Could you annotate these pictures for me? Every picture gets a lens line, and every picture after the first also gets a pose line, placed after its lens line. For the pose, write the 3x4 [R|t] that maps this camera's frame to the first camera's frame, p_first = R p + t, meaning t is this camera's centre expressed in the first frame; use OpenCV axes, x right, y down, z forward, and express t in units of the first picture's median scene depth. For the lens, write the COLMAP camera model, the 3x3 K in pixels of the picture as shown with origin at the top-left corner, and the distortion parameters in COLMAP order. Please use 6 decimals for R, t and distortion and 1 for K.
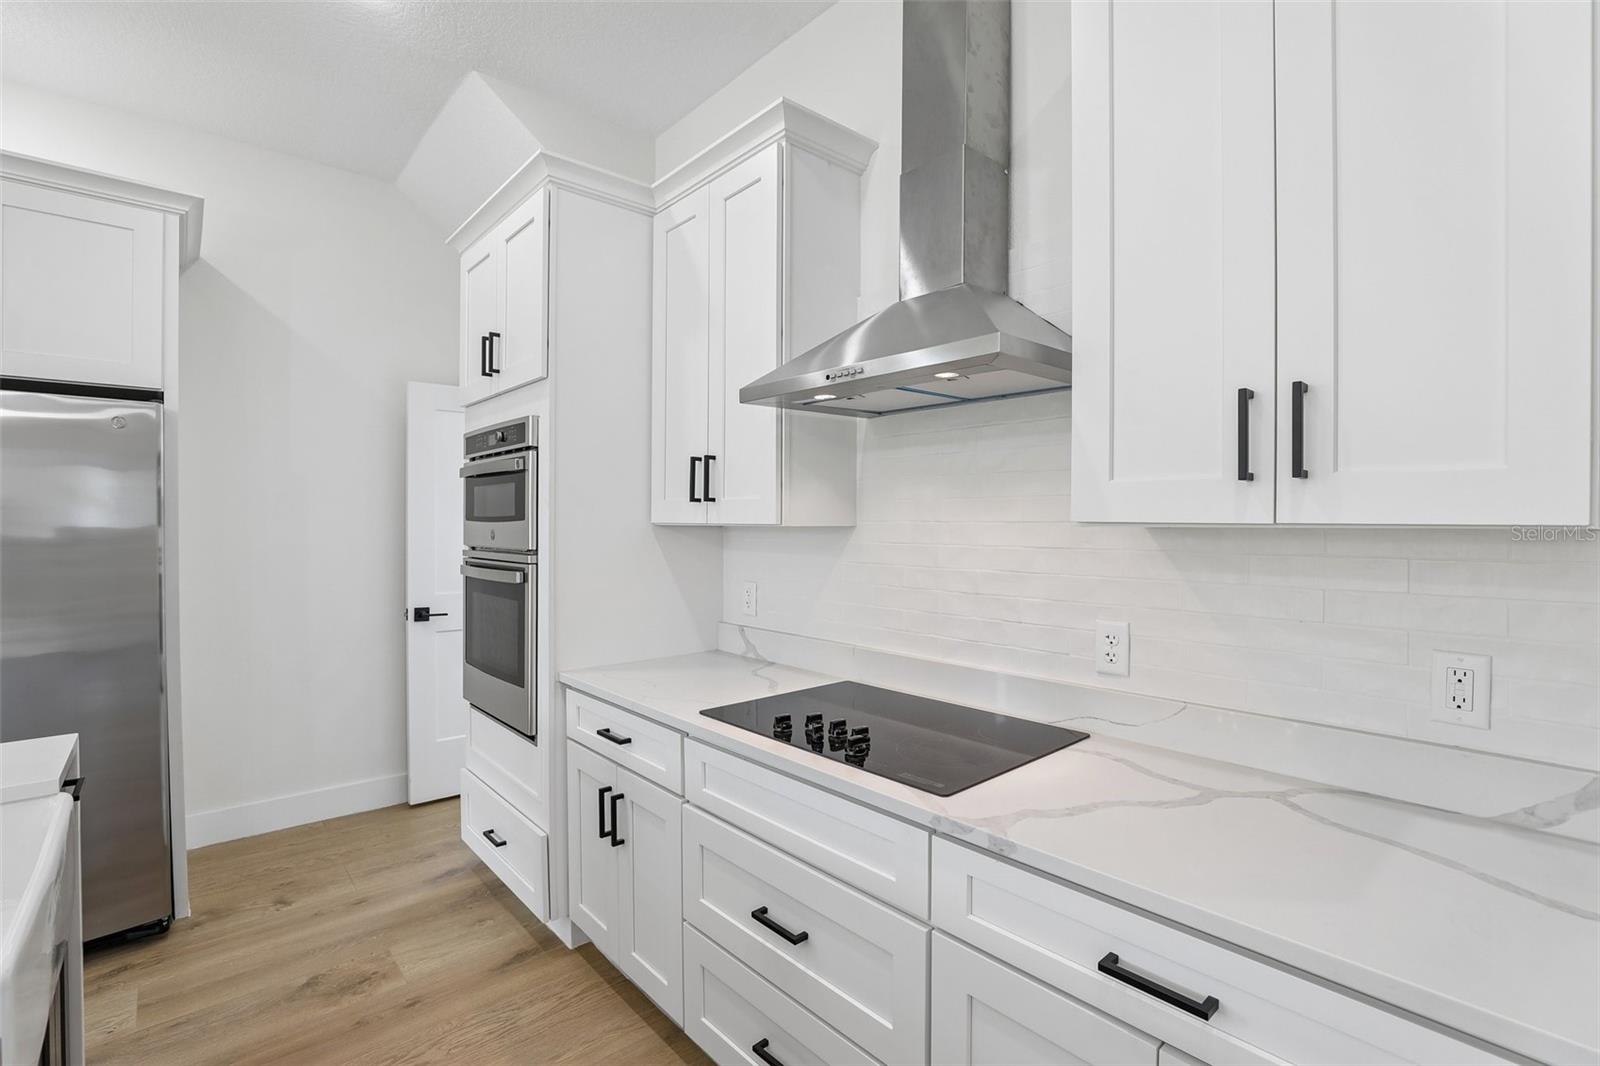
lens RADIAL K [[736.8, 0, 794.0], [0, 736.8, 522.6], [0, 0, 1]] dist [-0.039545, 0.010497]
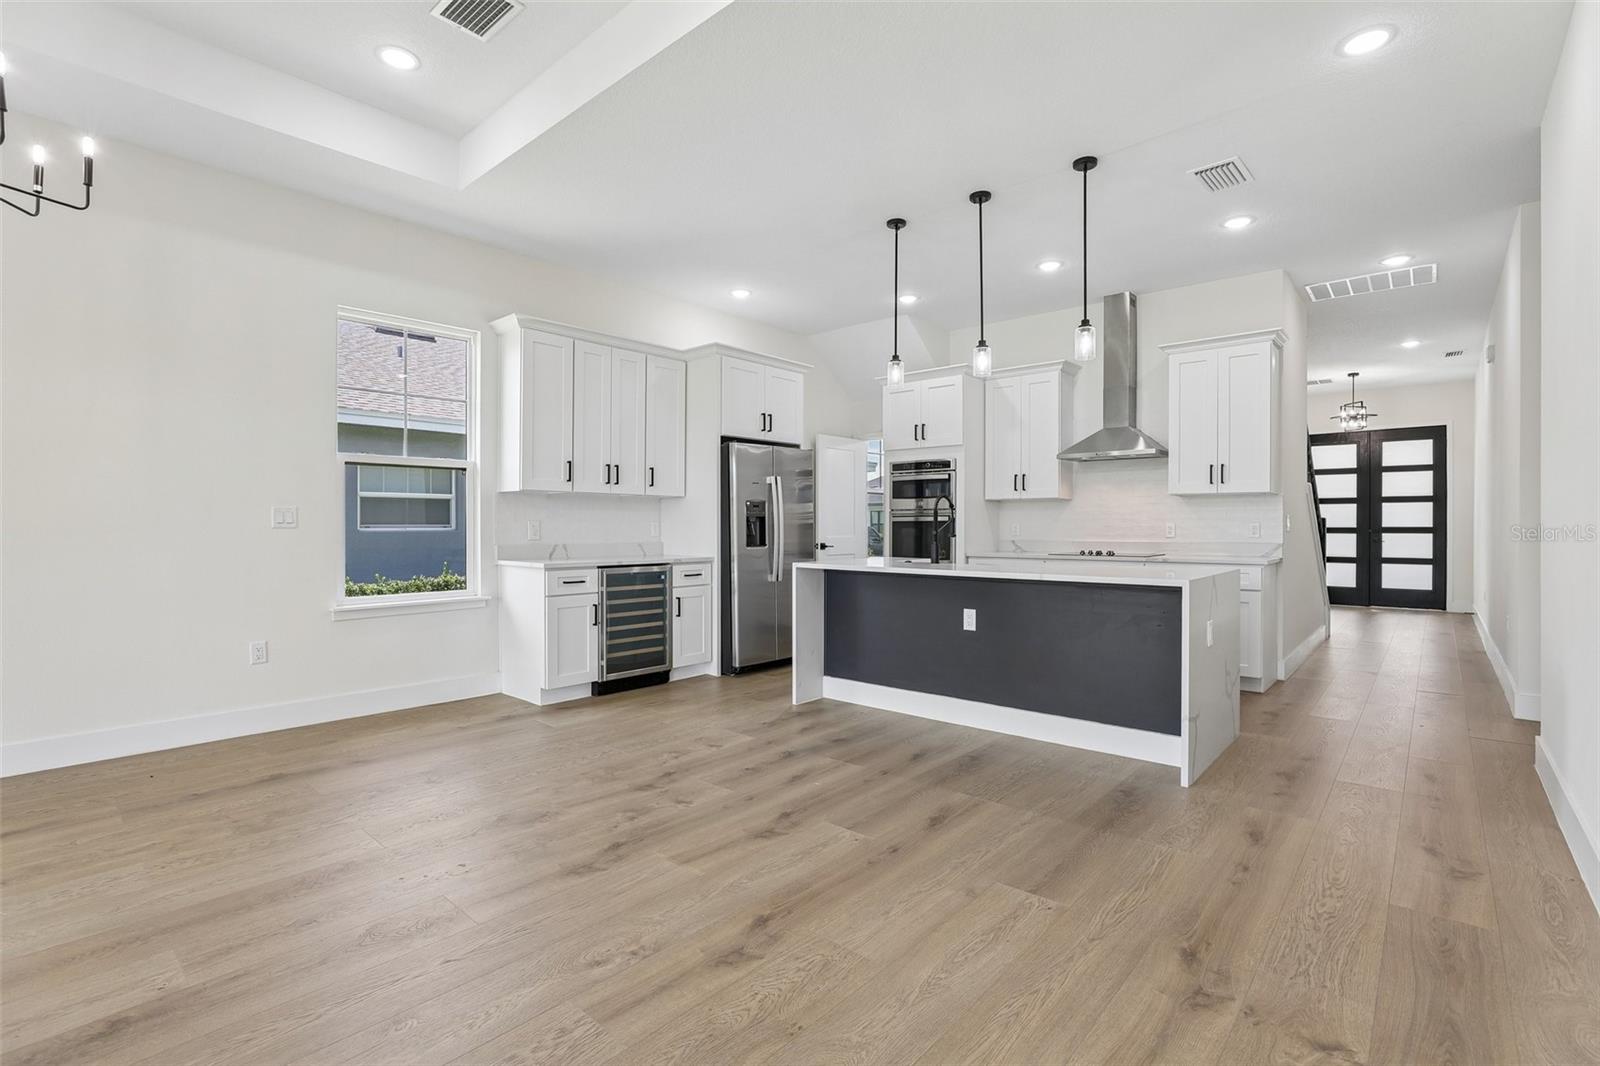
lens RADIAL K [[736.8, 0, 802.2], [0, 736.8, 533.4], [0, 0, 1]] dist [-0.039545, 0.010497]
pose [[0.990523, -0.000883, 0.137343, -1.363199], [-0.000205, 0.999969, 0.007909, 0.116022], [-0.137345, -0.007862, 0.990492, -1.702656]]
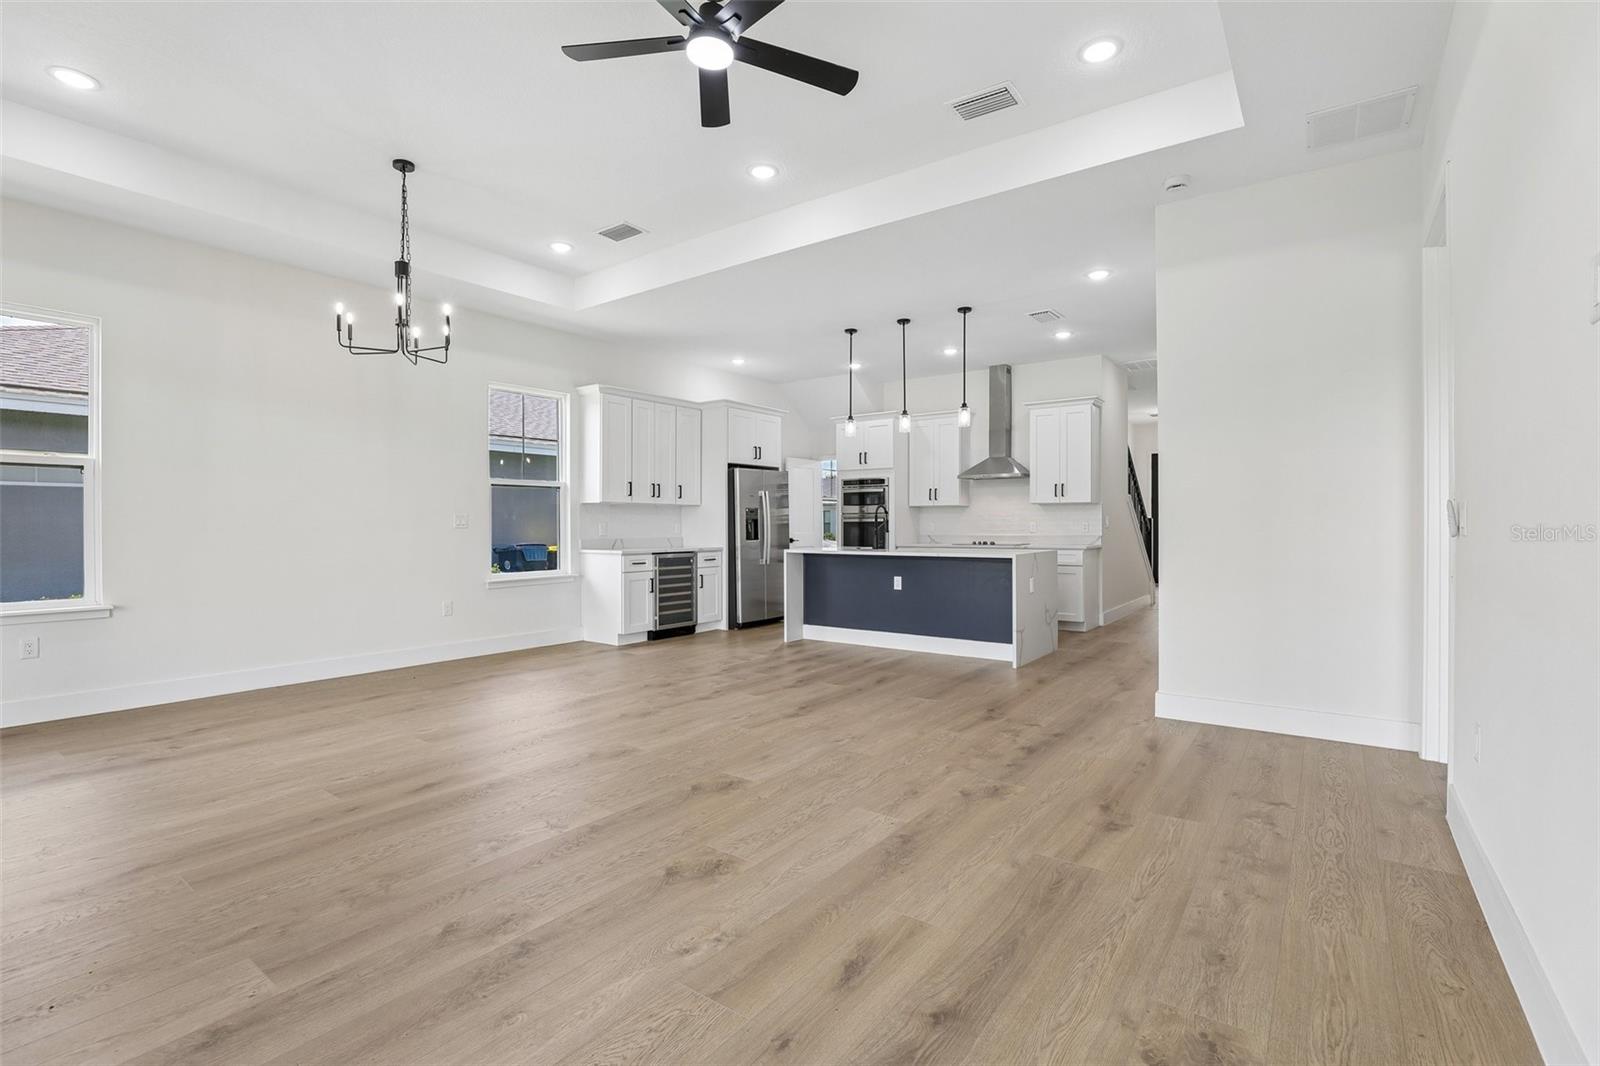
lens RADIAL K [[736.8, 0, 802.4], [0, 736.8, 527.2], [0, 0, 1]] dist [-0.039545, 0.010497]
pose [[0.974174, -0.003621, 0.225771, -1.757025], [0.003582, 0.999993, 0.000586, 0.117045], [-0.225772, 0.000238, 0.974180, -2.792089]]
